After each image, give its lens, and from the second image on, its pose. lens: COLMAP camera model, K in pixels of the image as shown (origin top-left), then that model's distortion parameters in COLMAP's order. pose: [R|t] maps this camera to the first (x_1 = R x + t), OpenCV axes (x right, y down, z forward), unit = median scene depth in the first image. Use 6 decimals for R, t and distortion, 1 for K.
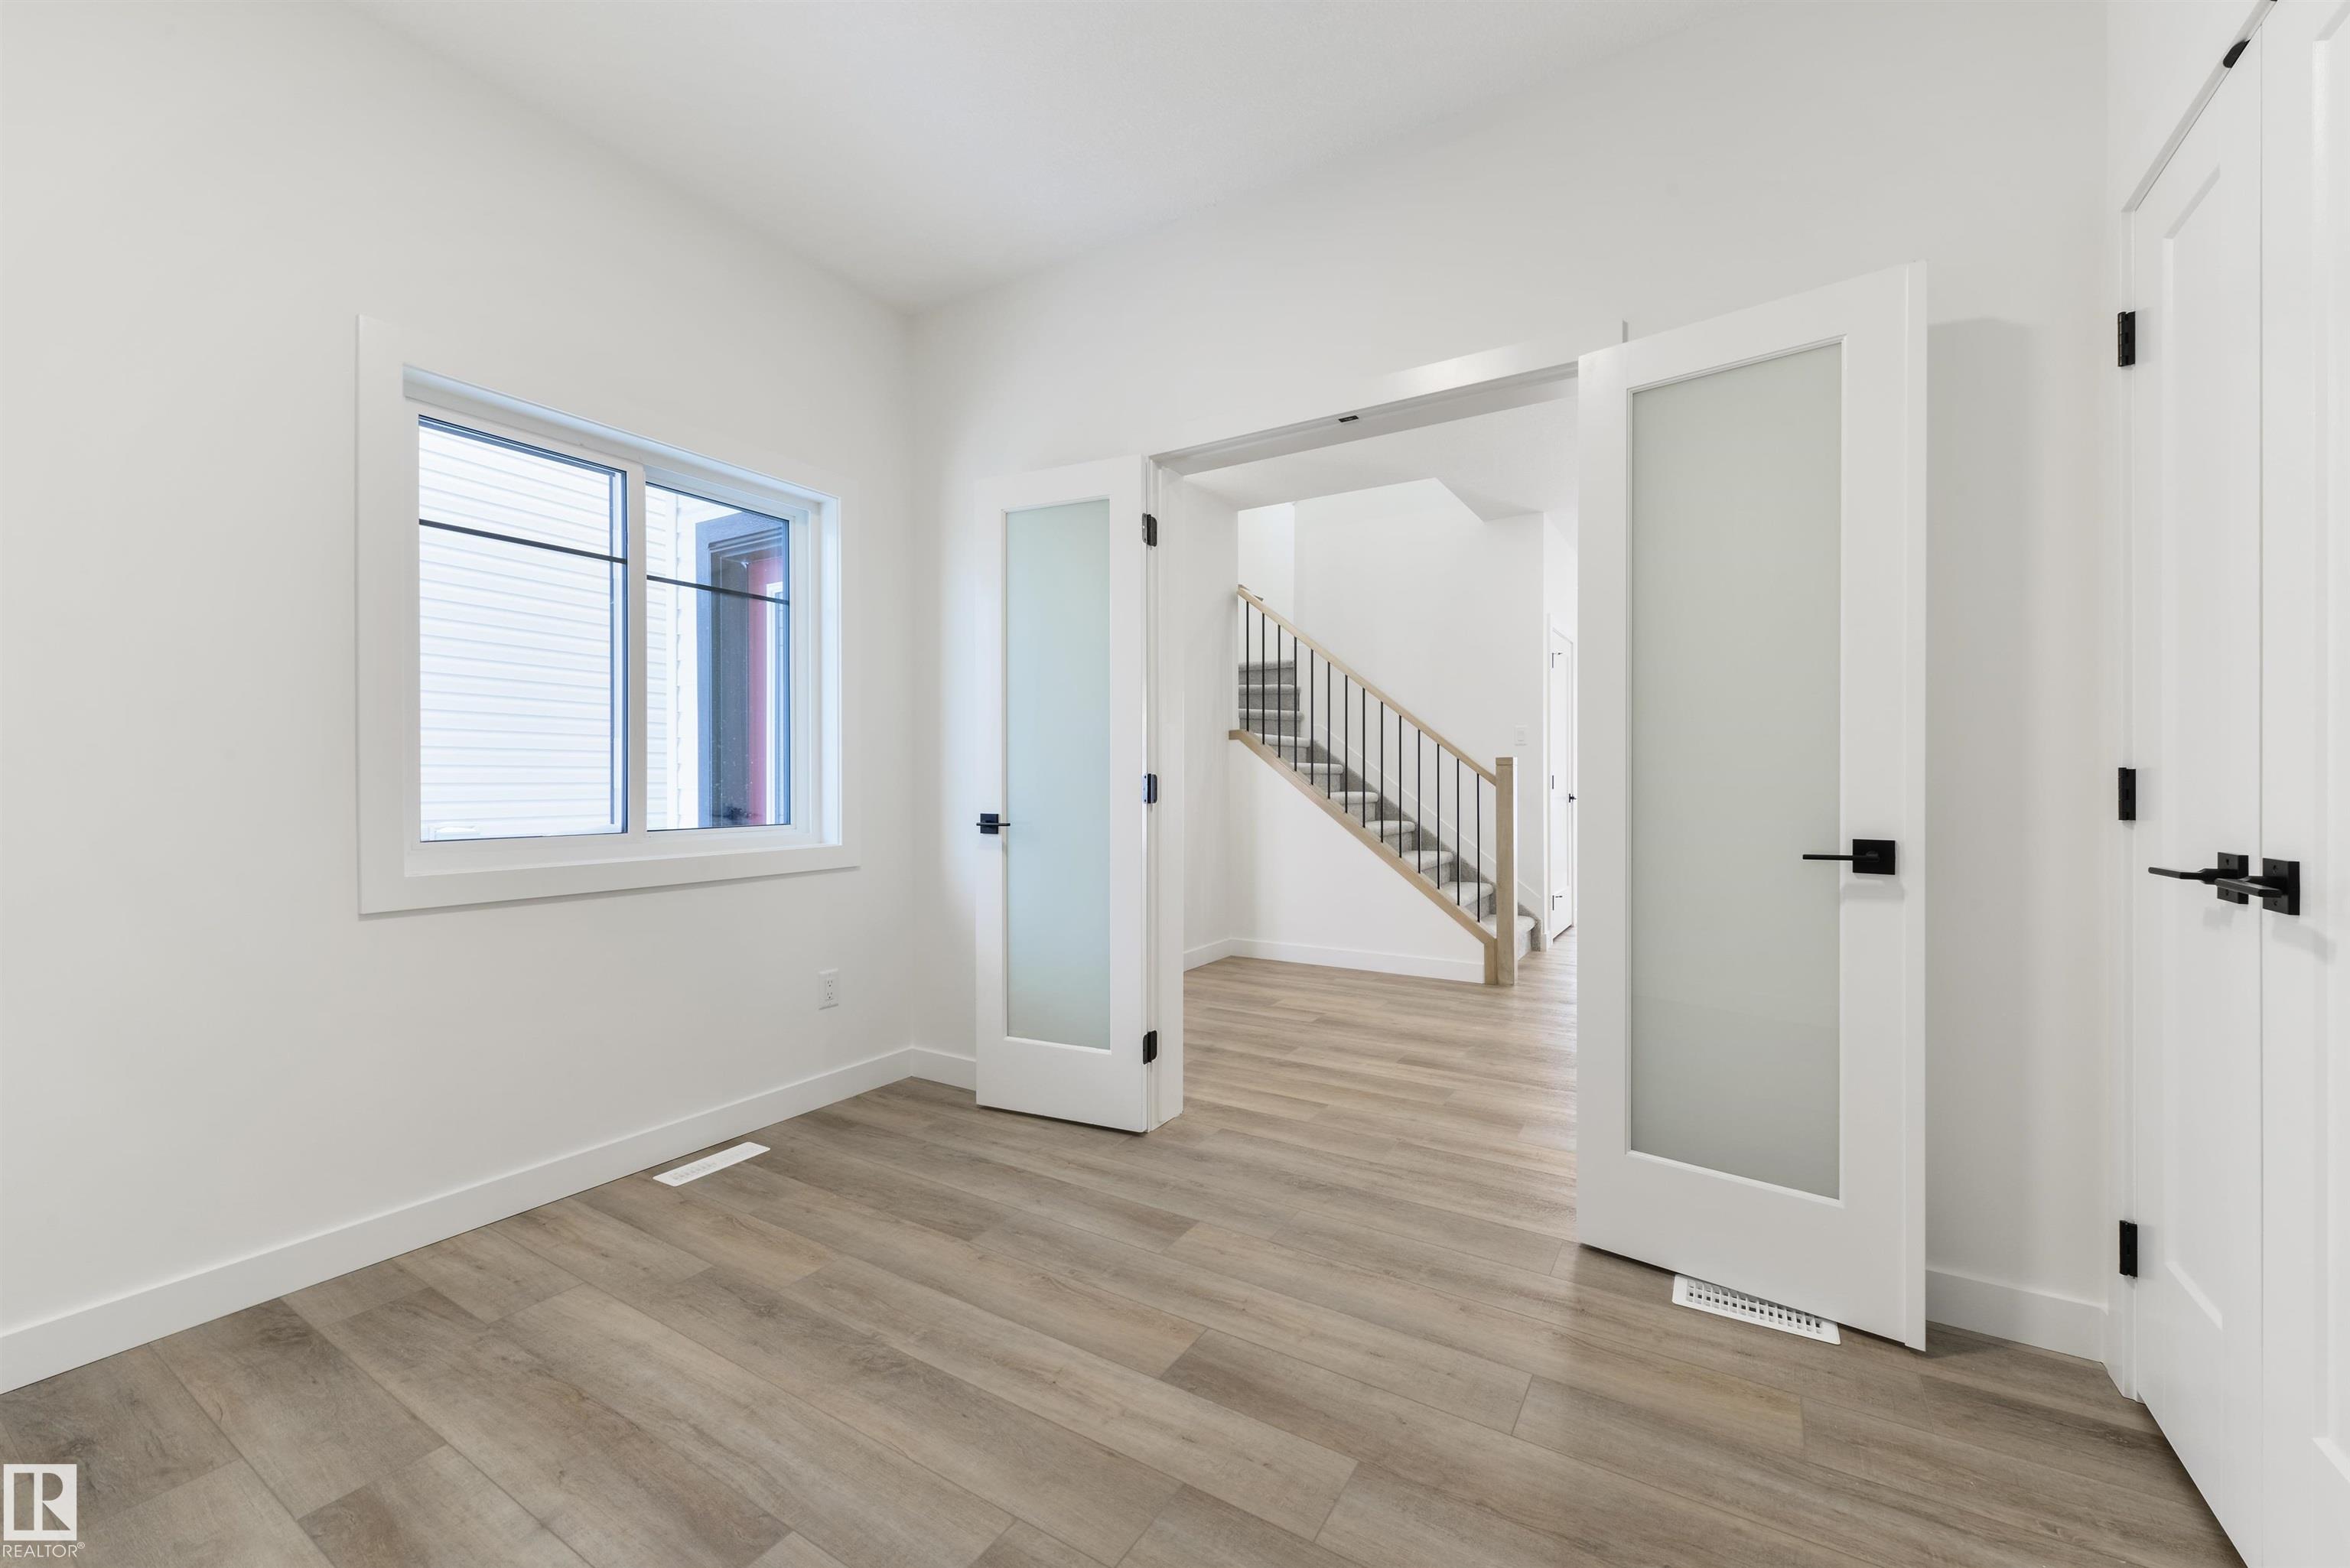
lens RADIAL K [[925.0, 0, 1186.3], [0, 925.0, 770.1], [0, 0, 1]] dist [0.000024, -0.000114]
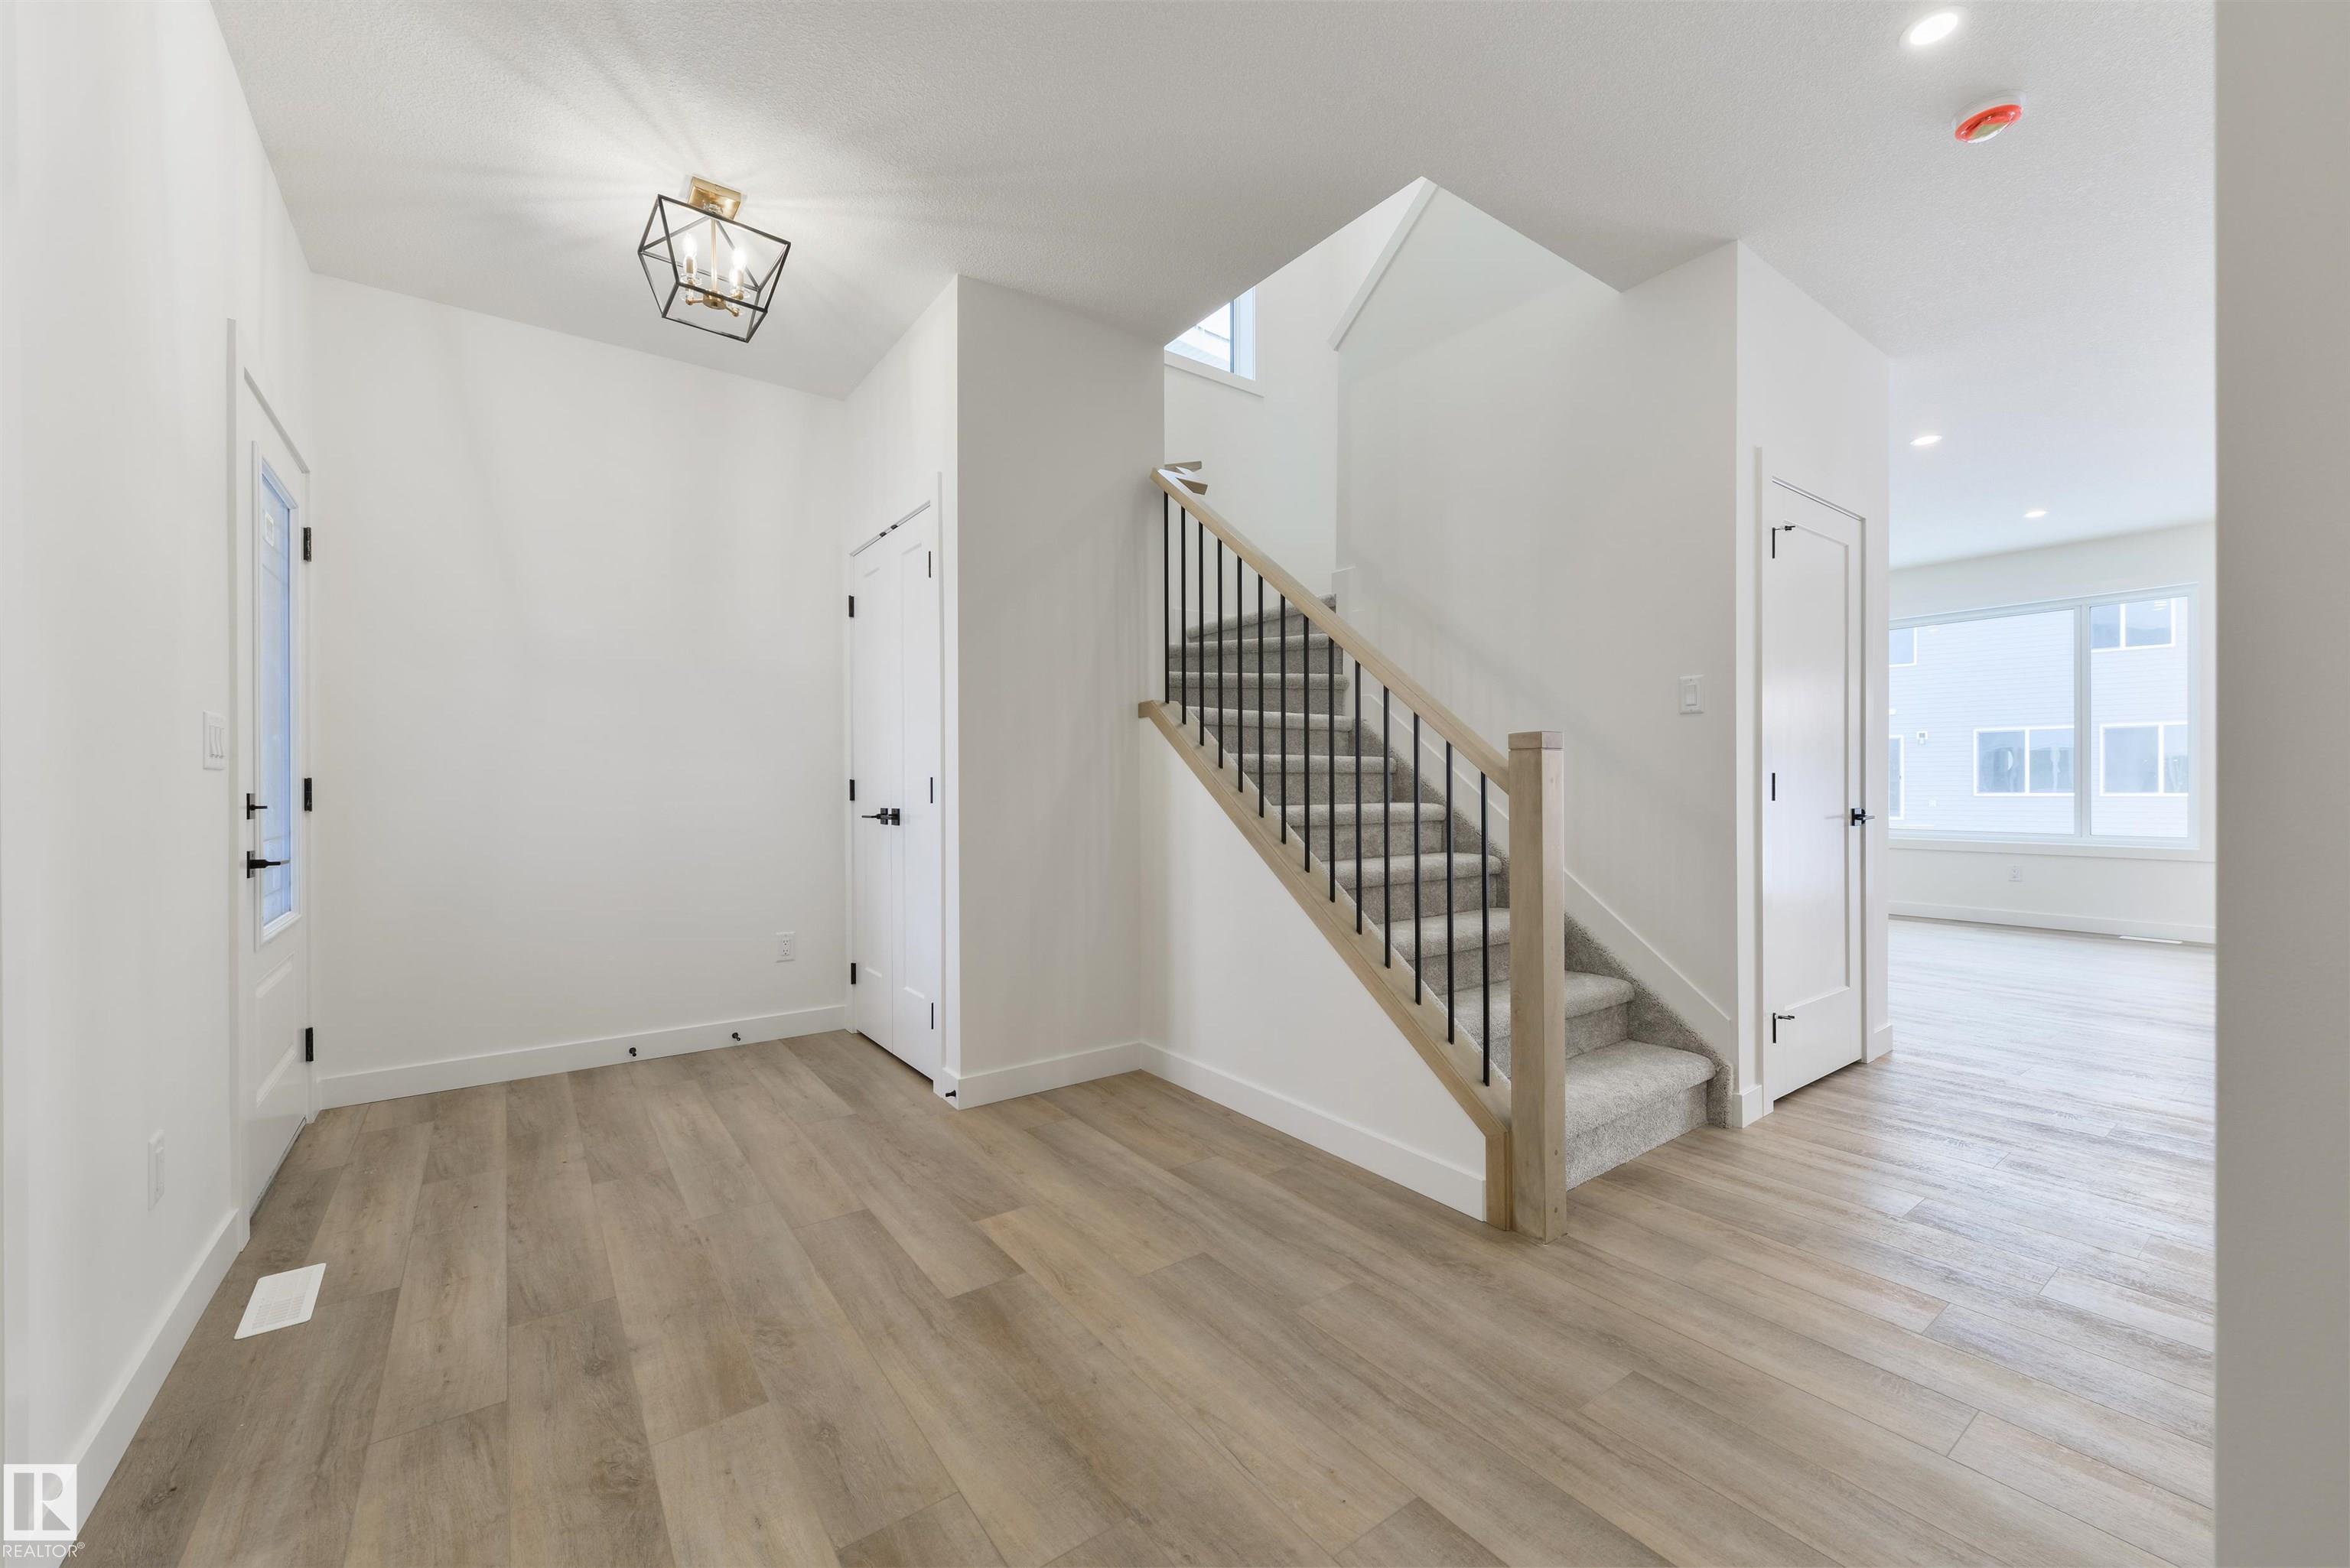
lens RADIAL K [[925.0, 0, 1186.3], [0, 925.0, 770.1], [0, 0, 1]] dist [0.000024, -0.000114]
pose [[0.928892, -0.005879, -0.370305, 0.312958], [0.004288, 0.999978, -0.005118, 0.005662], [0.370327, 0.003167, 0.928896, 0.452205]]
